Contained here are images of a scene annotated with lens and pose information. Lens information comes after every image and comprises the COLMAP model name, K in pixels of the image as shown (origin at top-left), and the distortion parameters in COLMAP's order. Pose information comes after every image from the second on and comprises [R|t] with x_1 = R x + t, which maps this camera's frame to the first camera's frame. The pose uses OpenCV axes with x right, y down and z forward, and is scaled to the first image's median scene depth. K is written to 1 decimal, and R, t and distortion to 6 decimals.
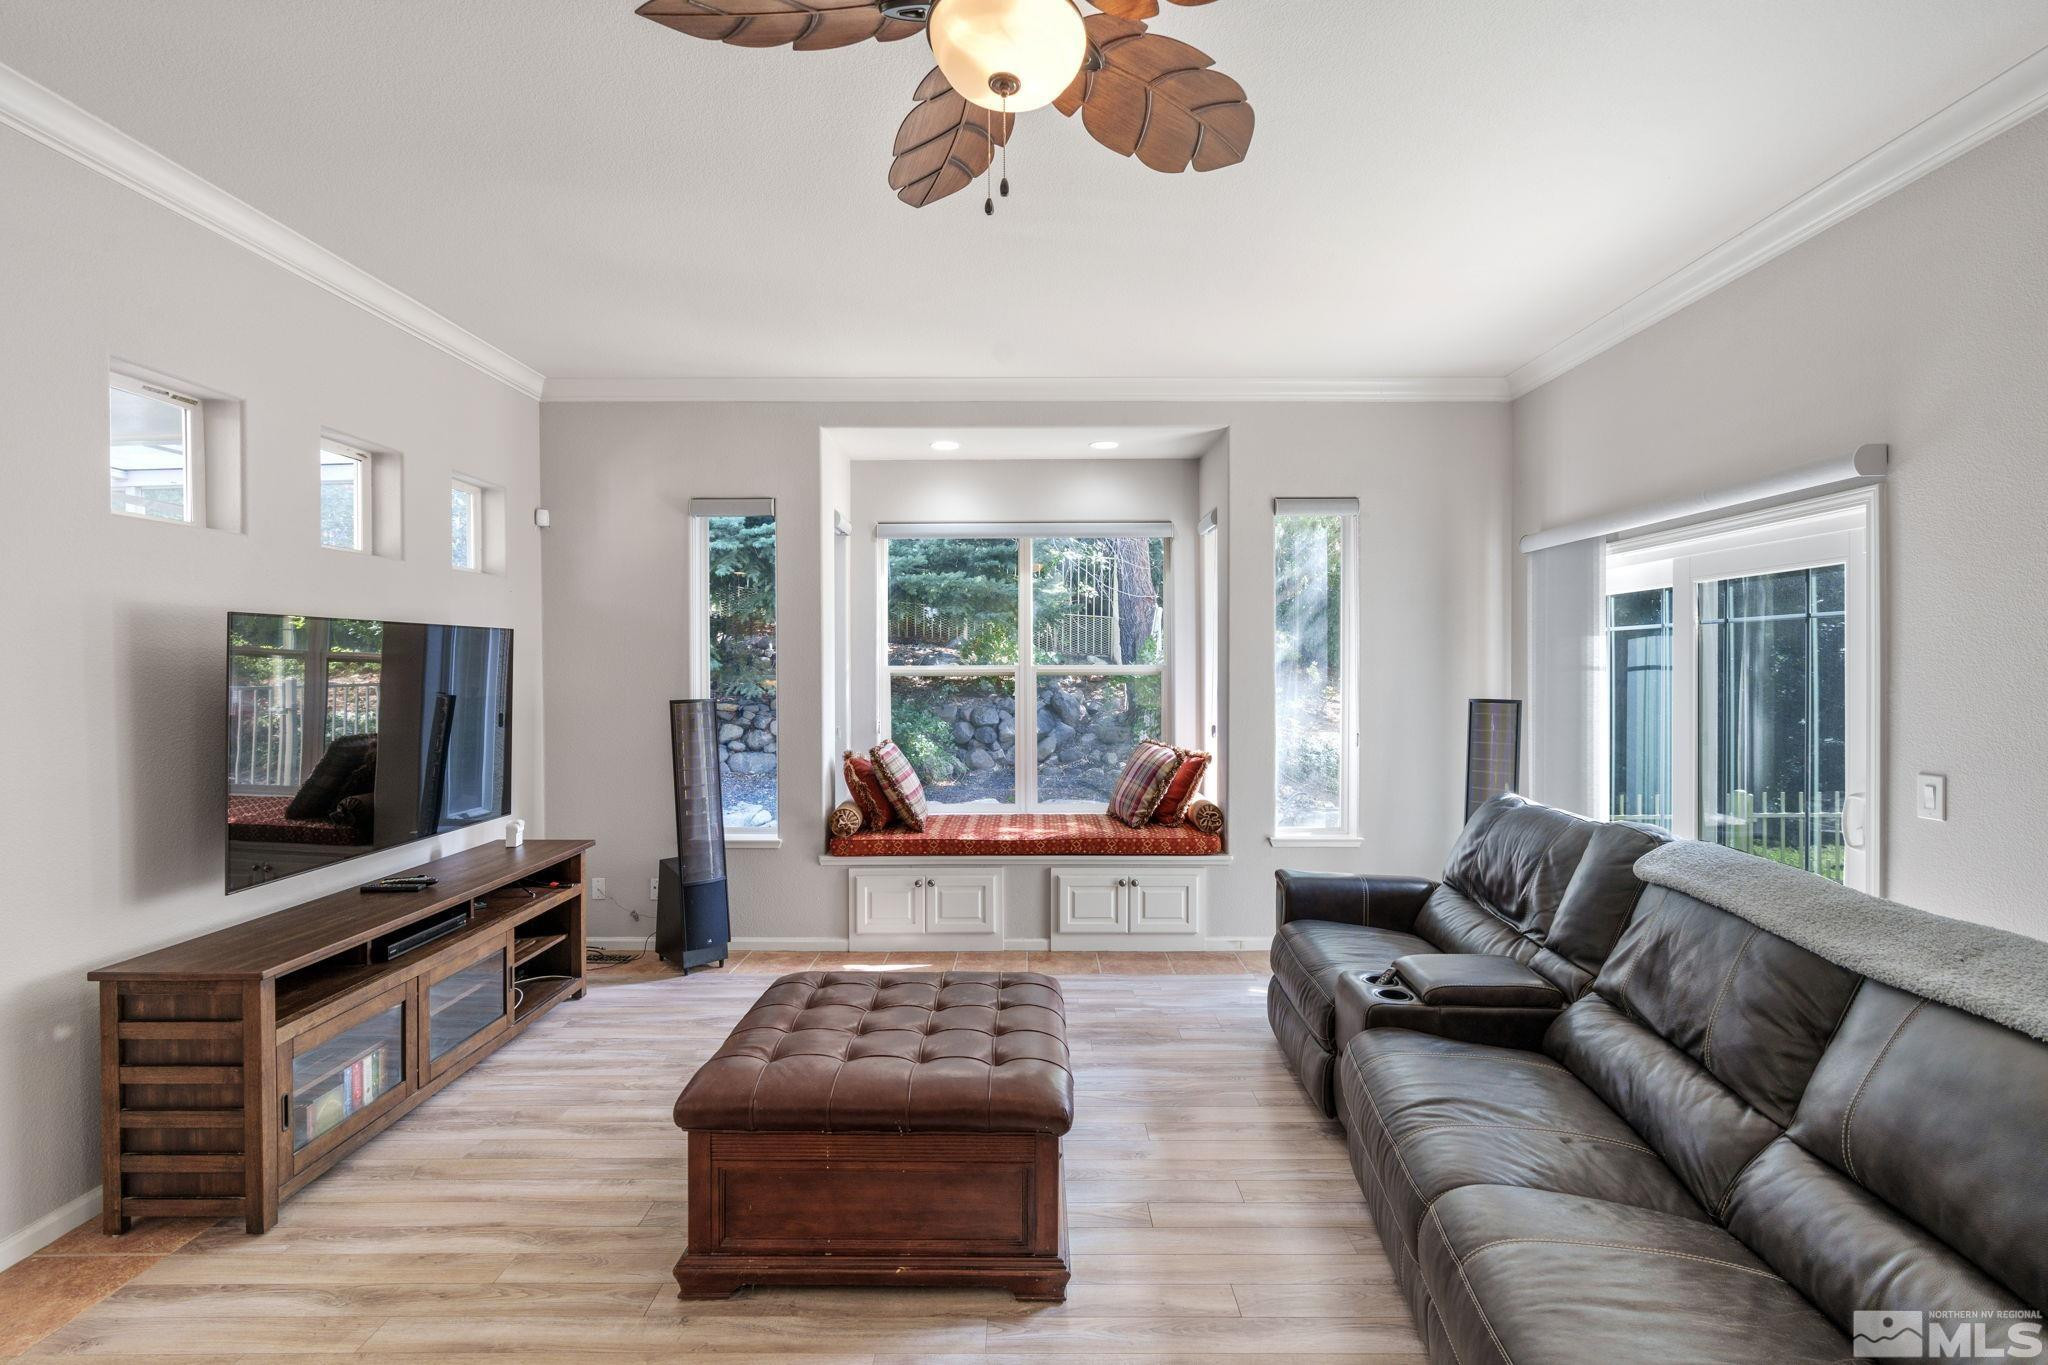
lens RADIAL K [[937.3, 0, 1026.8], [0, 937.3, 674.9], [0, 0, 1]] dist [-0.010371, 0.004007]
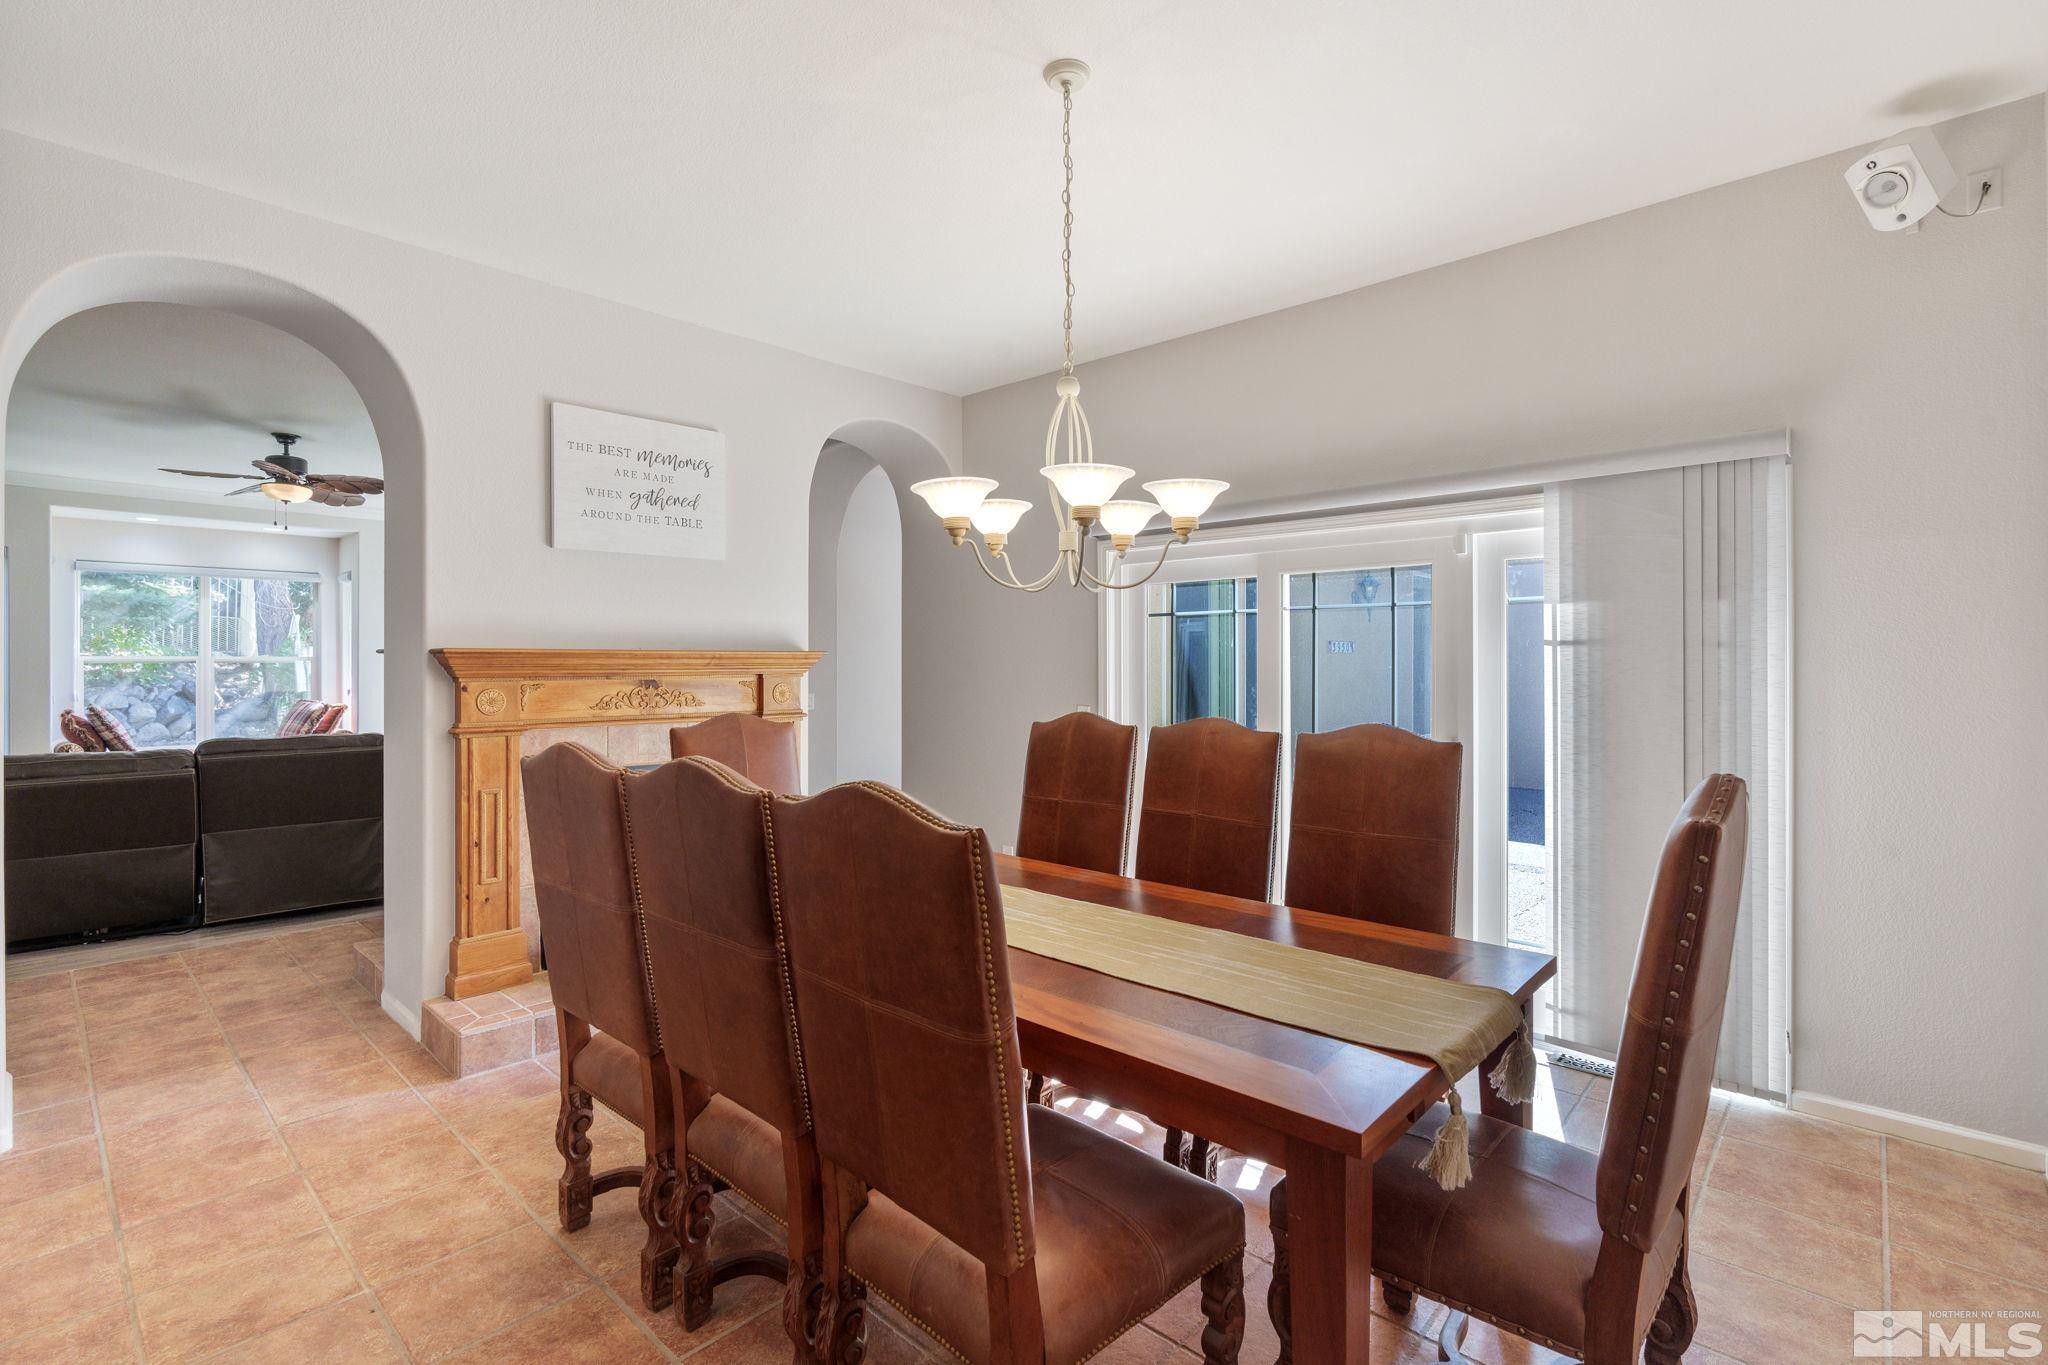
lens RADIAL K [[937.3, 0, 1031.2], [0, 937.3, 672.4], [0, 0, 1]] dist [-0.010371, 0.004007]
pose [[0.675722, 0.000059, 0.737157, -0.260113], [0.003151, 0.999991, -0.002969, 0.030300], [-0.737150, 0.004329, 0.675715, -1.299152]]
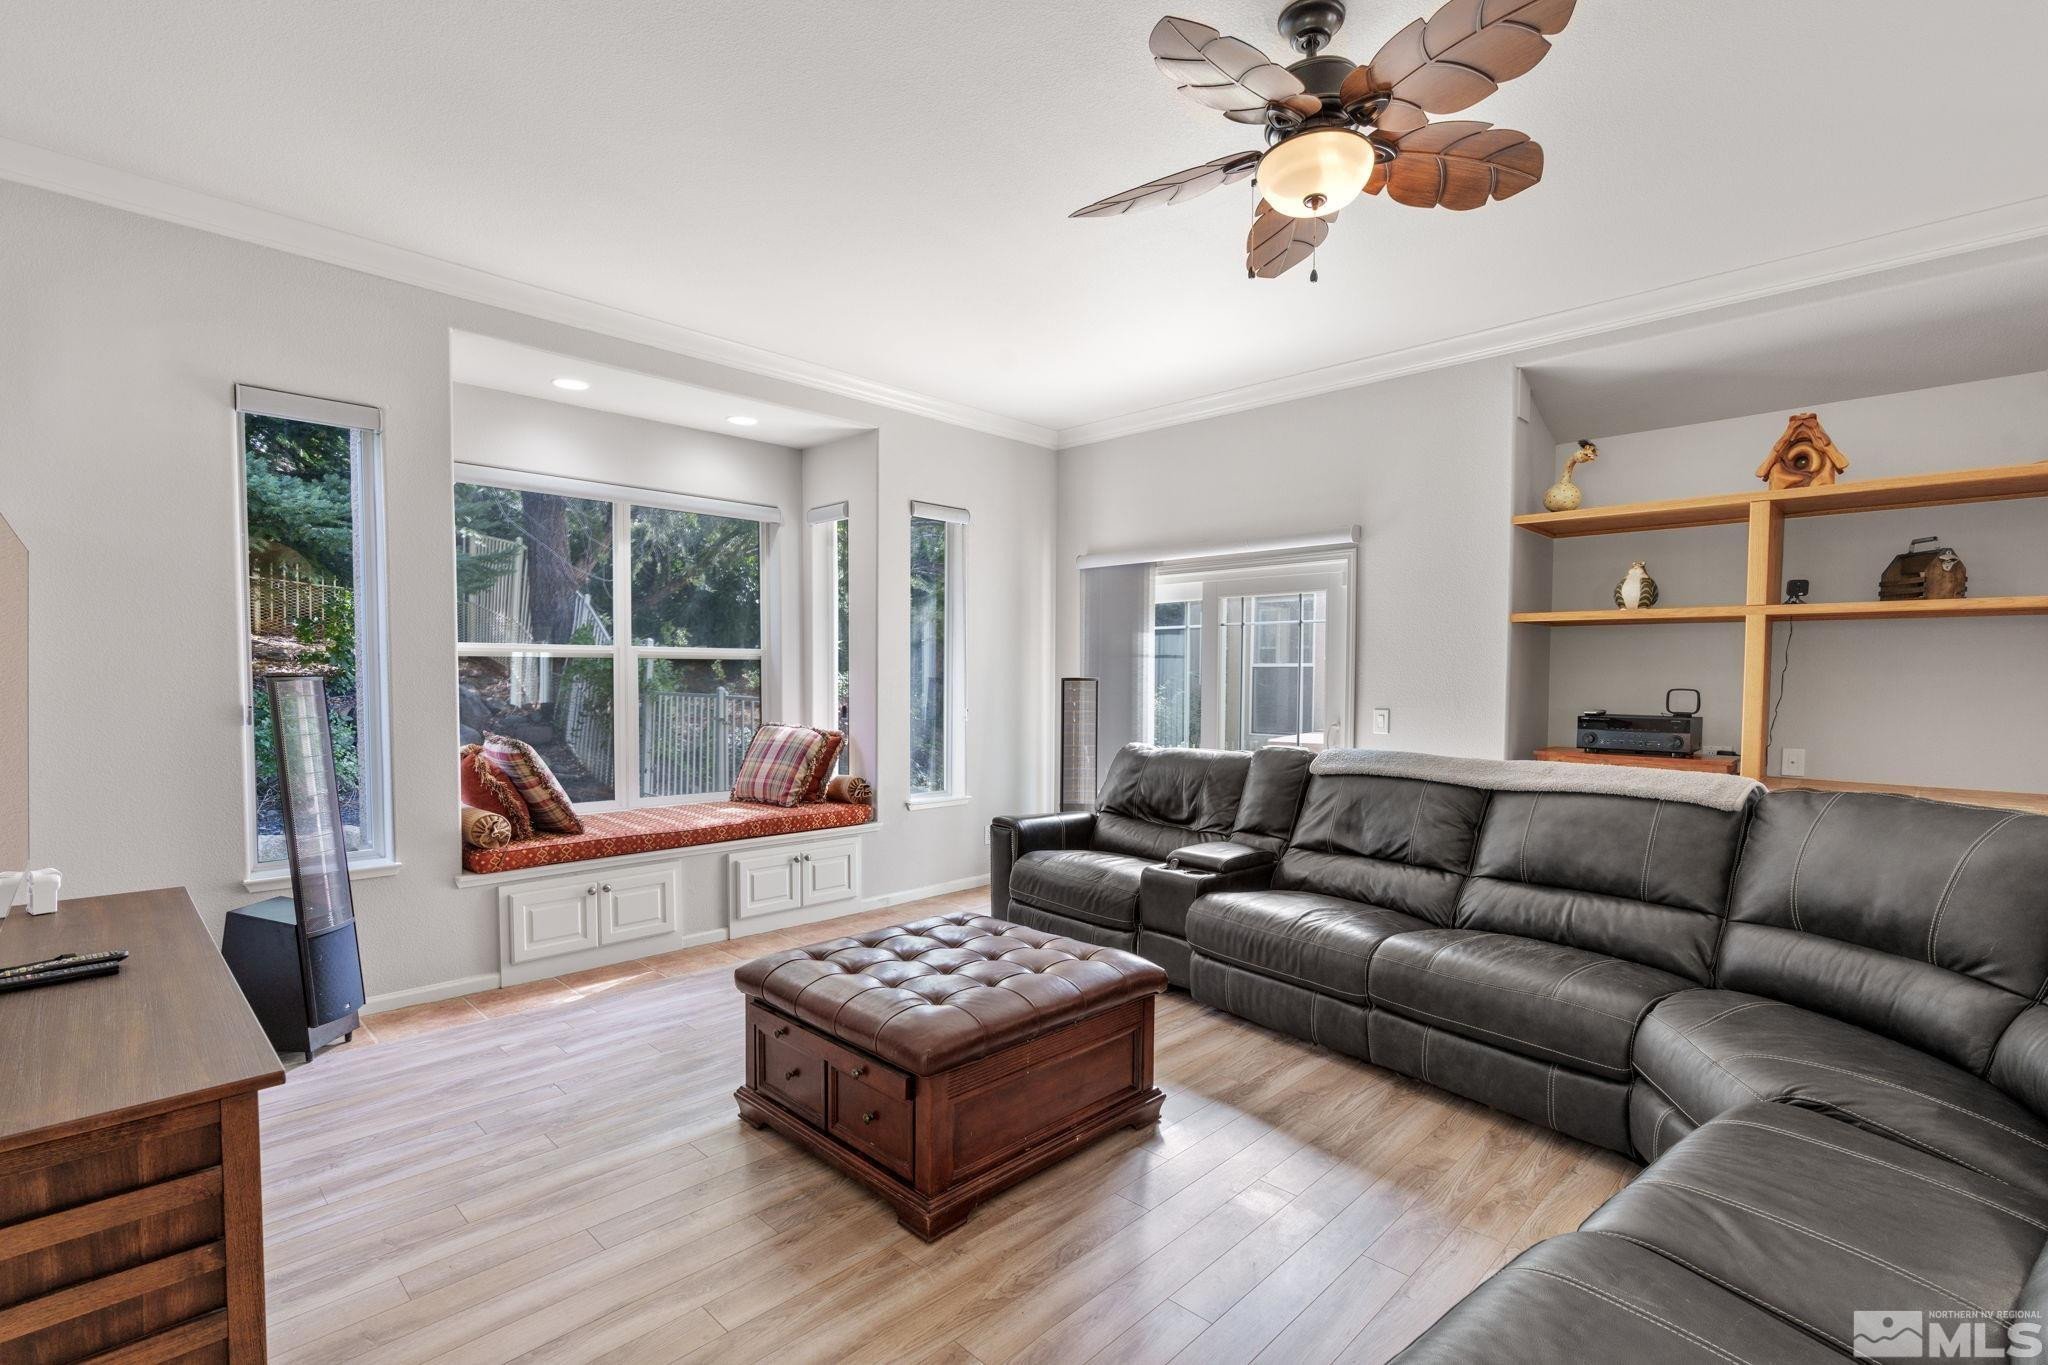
lens RADIAL K [[937.3, 0, 1043.7], [0, 937.3, 714.9], [0, 0, 1]] dist [-0.010371, 0.004007]
pose [[0.696205, -0.024649, 0.717420, -0.440591], [-0.001302, 0.999365, 0.035600, 0.027979], [-0.717842, -0.025719, 0.695731, 0.099820]]
